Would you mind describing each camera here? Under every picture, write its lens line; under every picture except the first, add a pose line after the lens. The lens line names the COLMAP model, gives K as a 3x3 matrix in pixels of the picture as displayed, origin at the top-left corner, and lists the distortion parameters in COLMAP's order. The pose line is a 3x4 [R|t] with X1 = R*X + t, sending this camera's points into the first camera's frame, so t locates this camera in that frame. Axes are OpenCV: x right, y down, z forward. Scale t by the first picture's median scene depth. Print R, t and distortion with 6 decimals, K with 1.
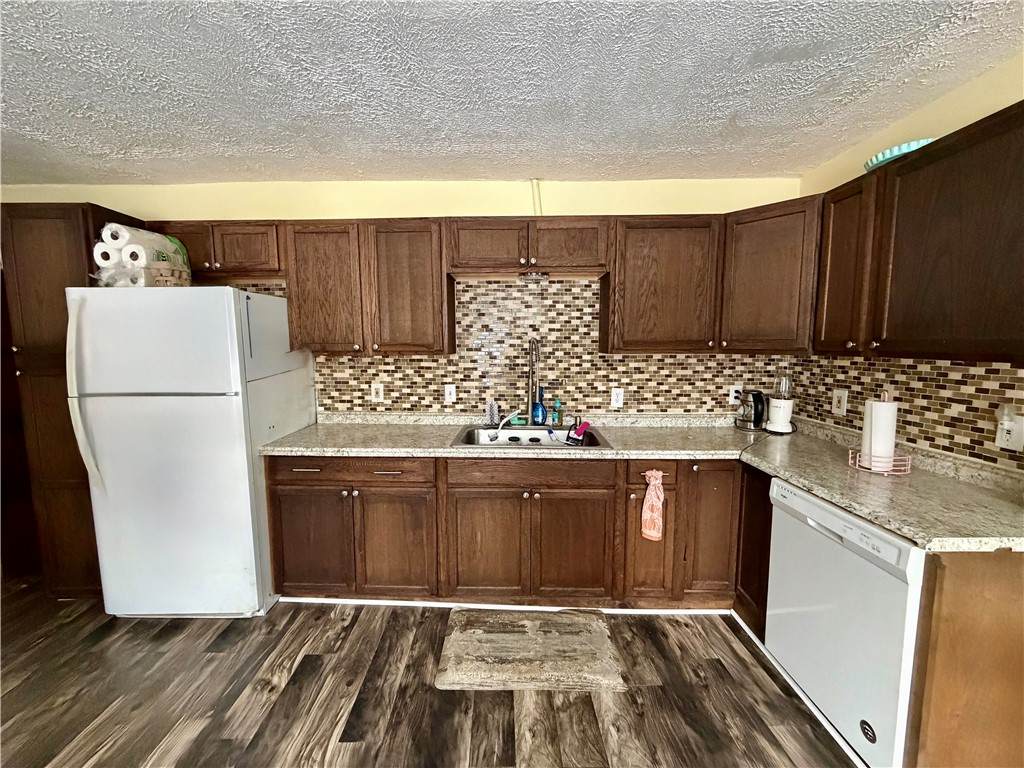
lens RADIAL K [[408.4, 0, 508.8], [0, 408.4, 384.5], [0, 0, 1]] dist [0.000993, 0.000180]
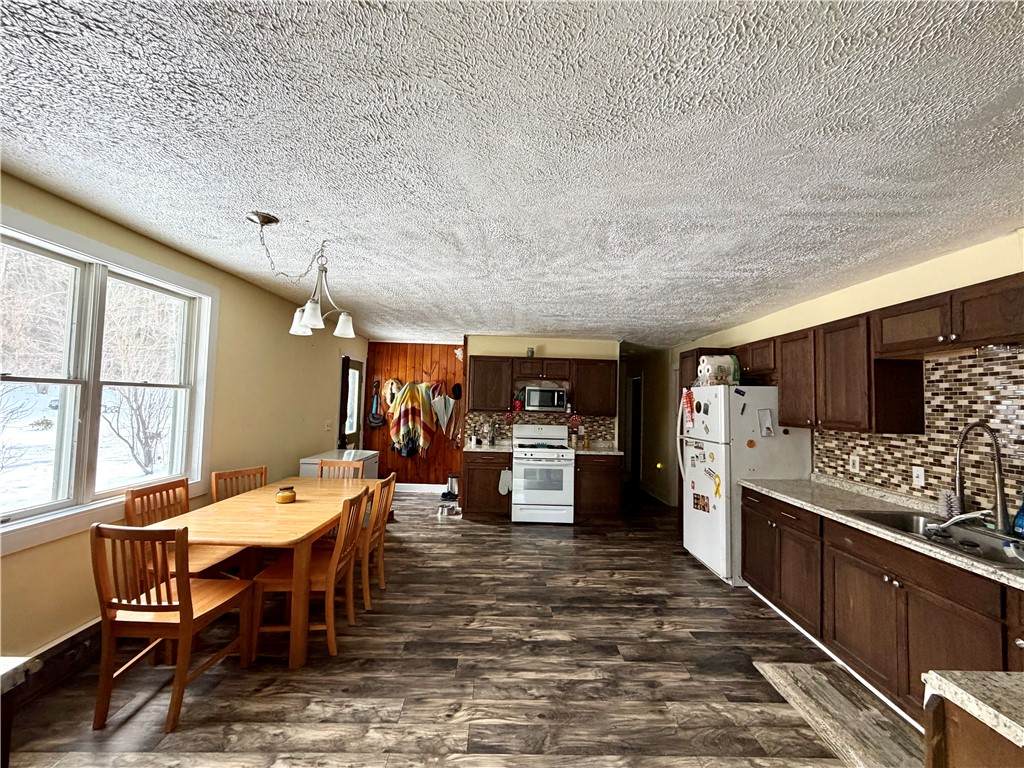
lens RADIAL K [[408.4, 0, 507.5], [0, 408.4, 380.4], [0, 0, 1]] dist [0.000993, 0.000180]
pose [[0.008379, -0.050654, -0.998681, 0.930161], [-0.127610, 0.990496, -0.051310, -0.032209], [0.991789, 0.127872, 0.001835, 0.022268]]
